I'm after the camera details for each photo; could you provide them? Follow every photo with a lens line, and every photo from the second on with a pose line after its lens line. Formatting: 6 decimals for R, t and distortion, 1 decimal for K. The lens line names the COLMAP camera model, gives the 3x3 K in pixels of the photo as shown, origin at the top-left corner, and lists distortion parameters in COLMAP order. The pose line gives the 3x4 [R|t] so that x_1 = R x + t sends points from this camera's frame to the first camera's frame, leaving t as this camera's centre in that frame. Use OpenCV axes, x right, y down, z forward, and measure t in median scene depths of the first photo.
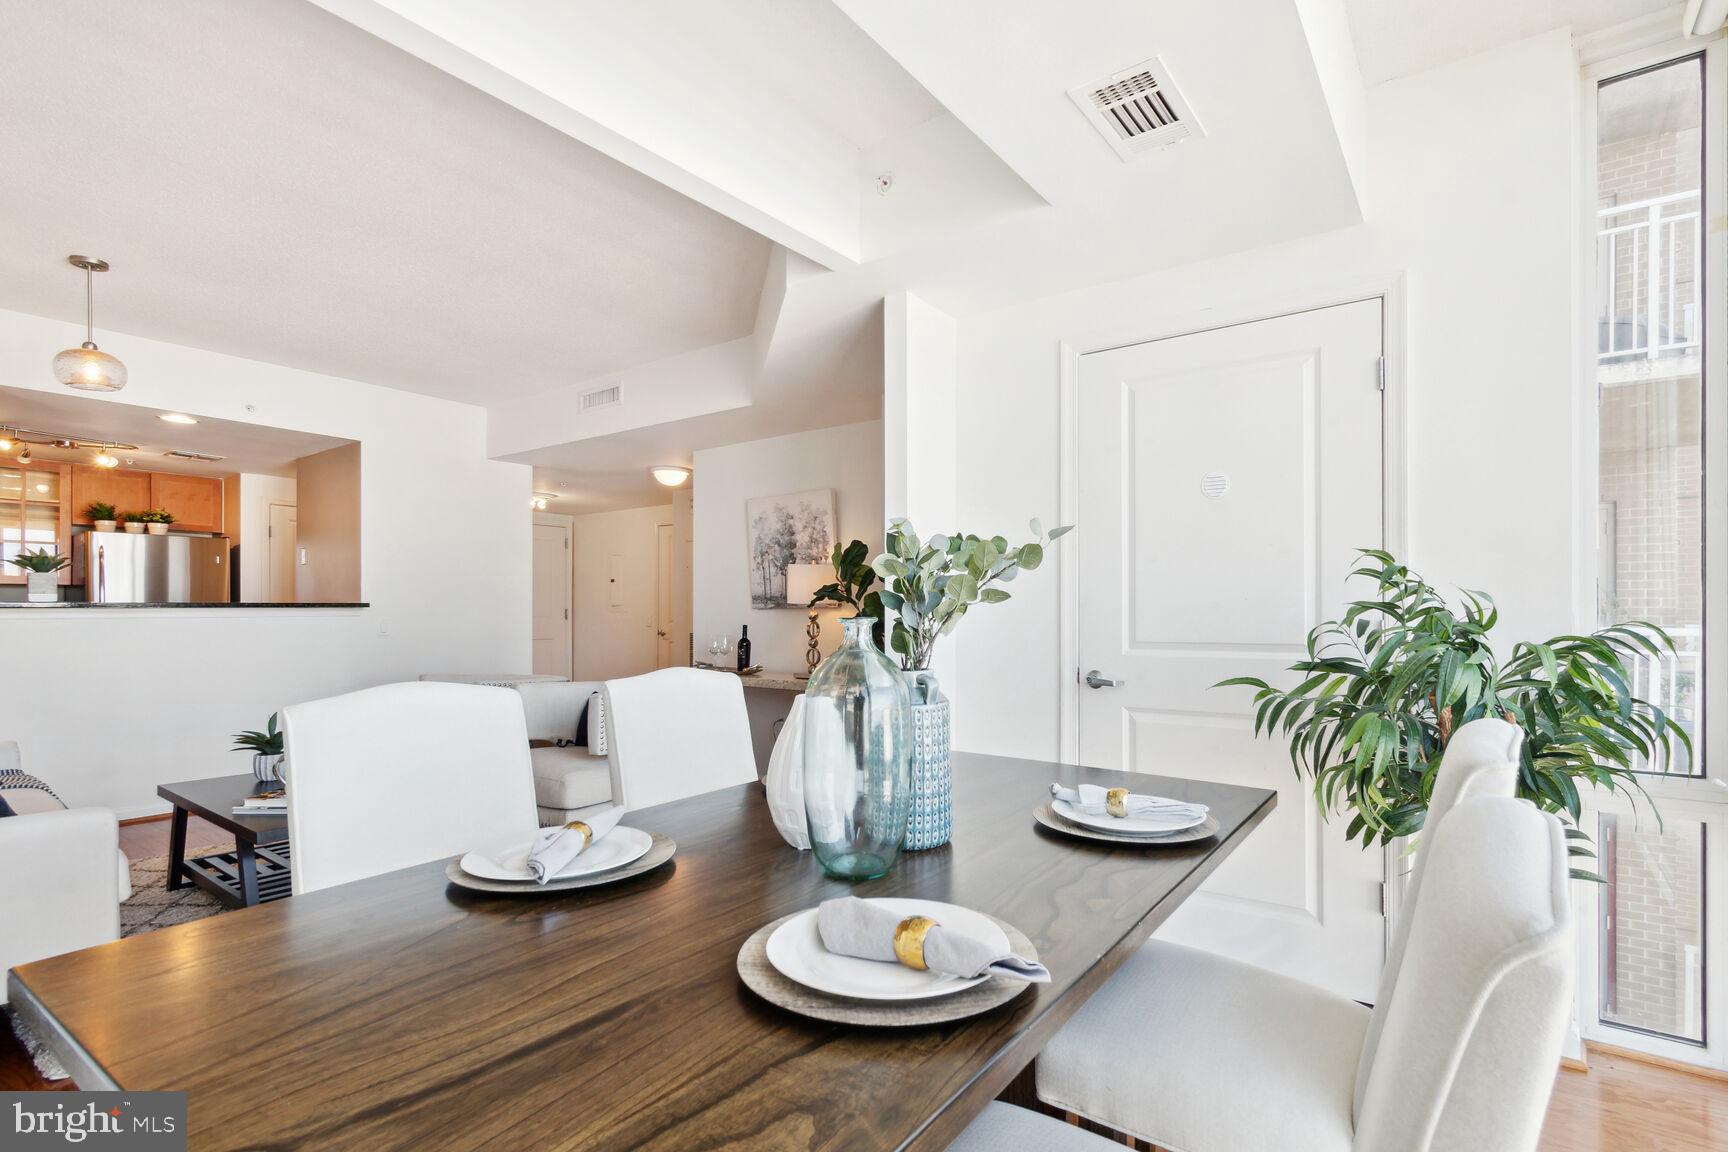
lens RADIAL K [[780.4, 0, 854.4], [0, 780.4, 634.2], [0, 0, 1]] dist [0.007745, -0.003712]
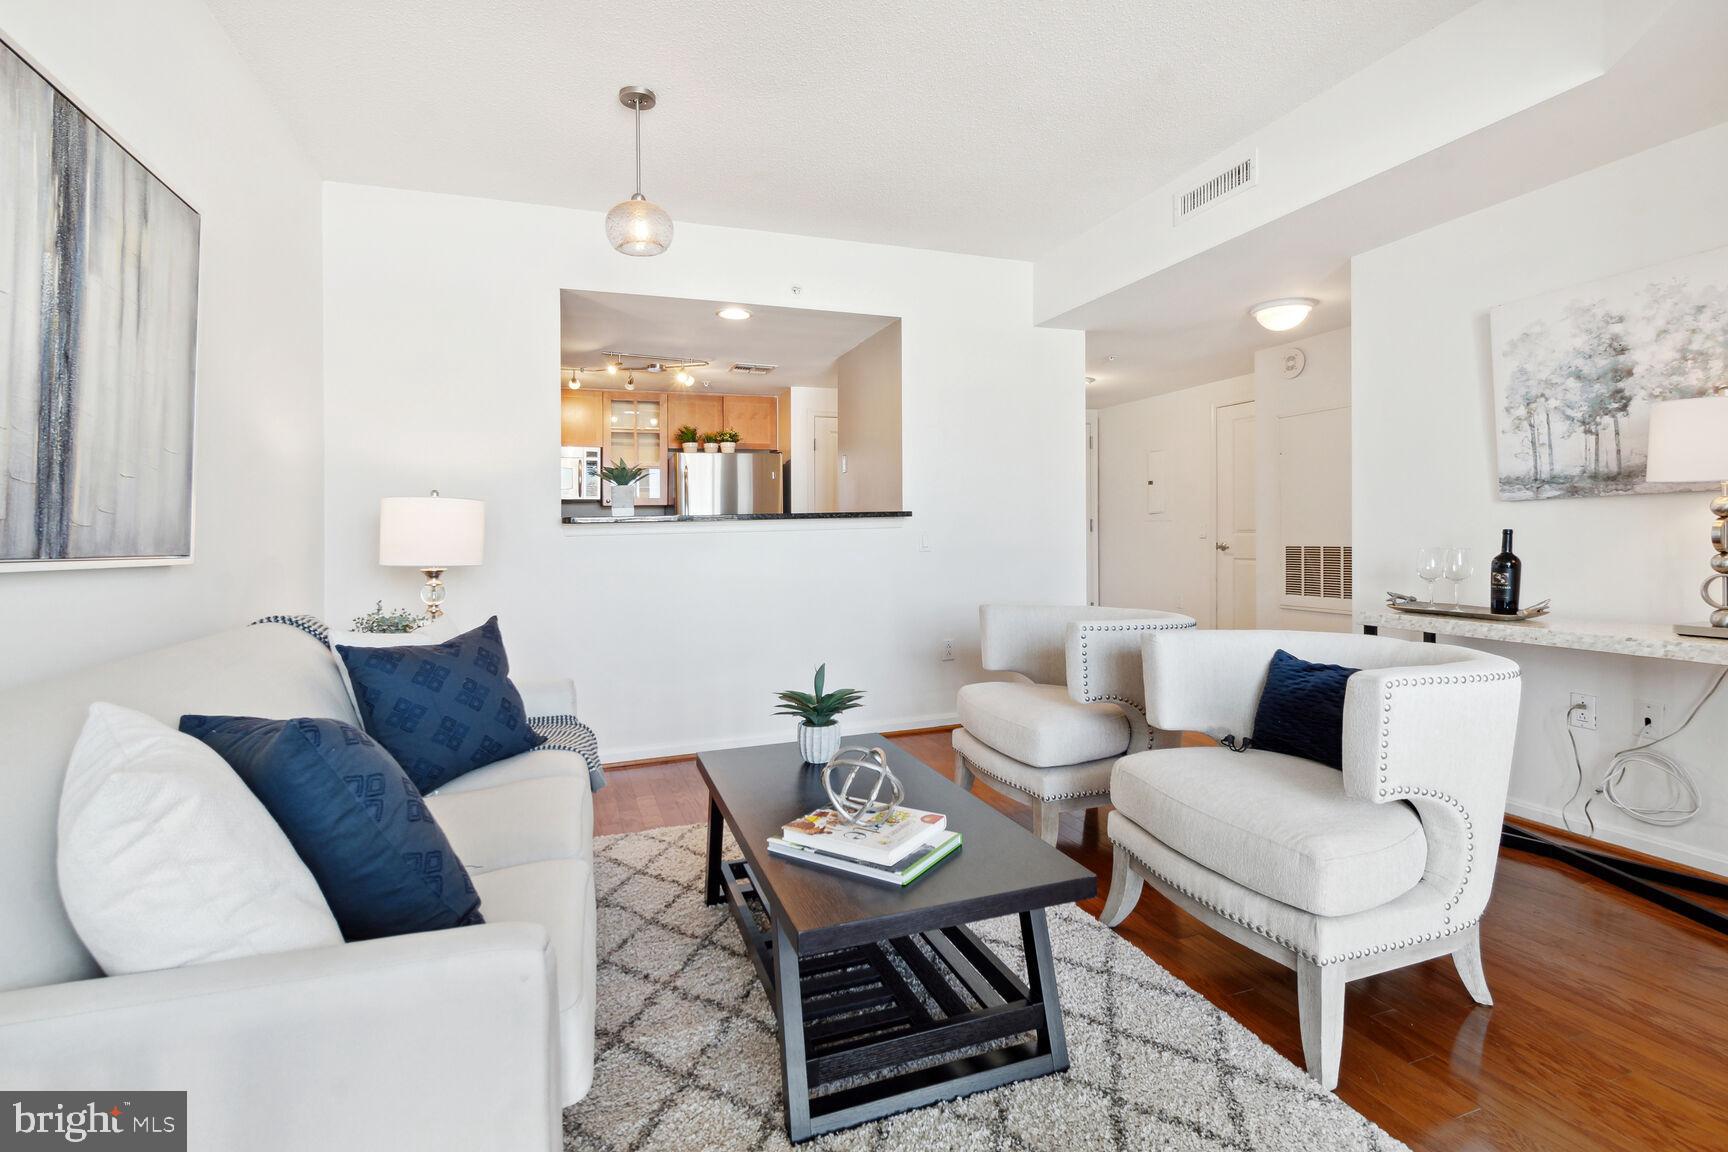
lens RADIAL K [[780.4, 0, 866.9], [0, 780.4, 530.8], [0, 0, 1]] dist [0.007745, -0.003712]
pose [[0.839311, -0.017622, -0.543366, -0.209826], [0.005484, 0.999698, -0.023951, 0.000231], [0.543624, 0.017122, 0.839155, 0.279596]]
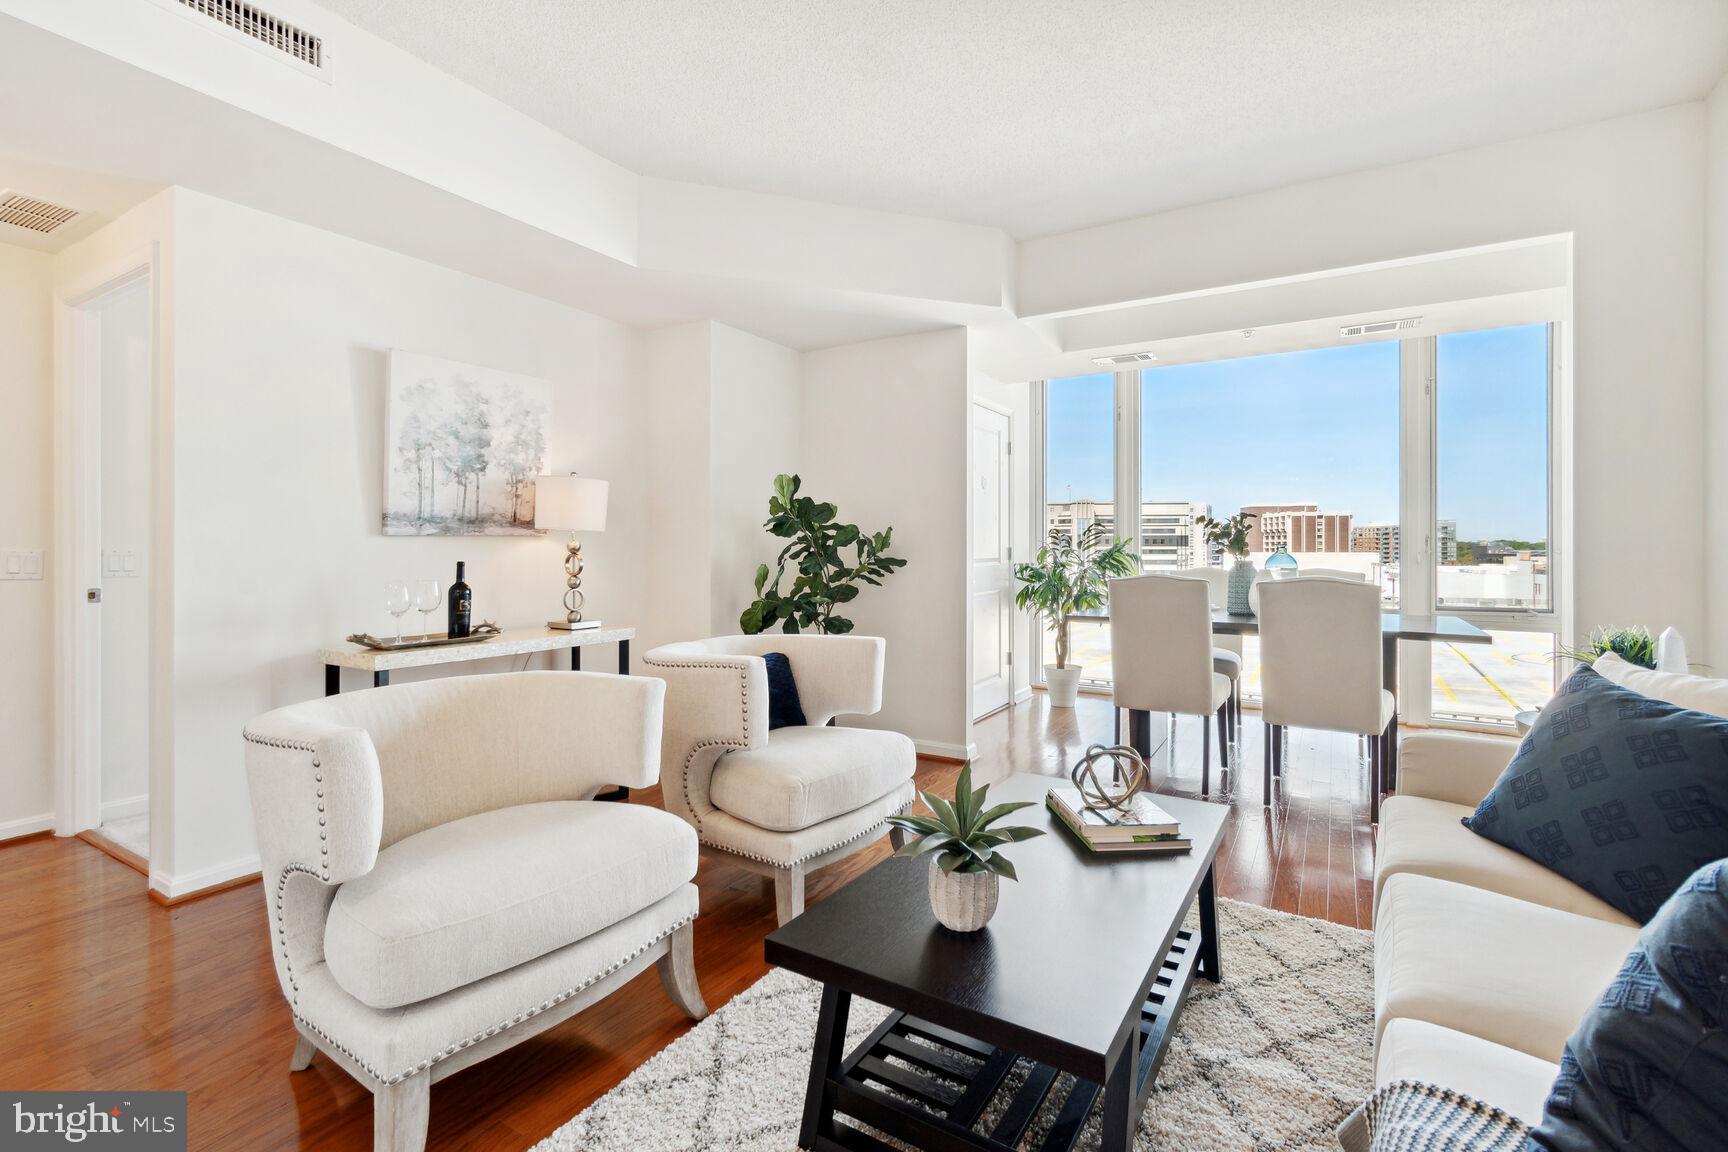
lens RADIAL K [[780.4, 0, 873.2], [0, 780.4, 576.8], [0, 0, 1]] dist [0.007745, -0.003712]
pose [[-0.083685, -0.041709, 0.995619, -0.757735], [0.025030, 0.998720, 0.043942, -0.017925], [-0.996178, 0.028598, -0.082534, 0.691129]]
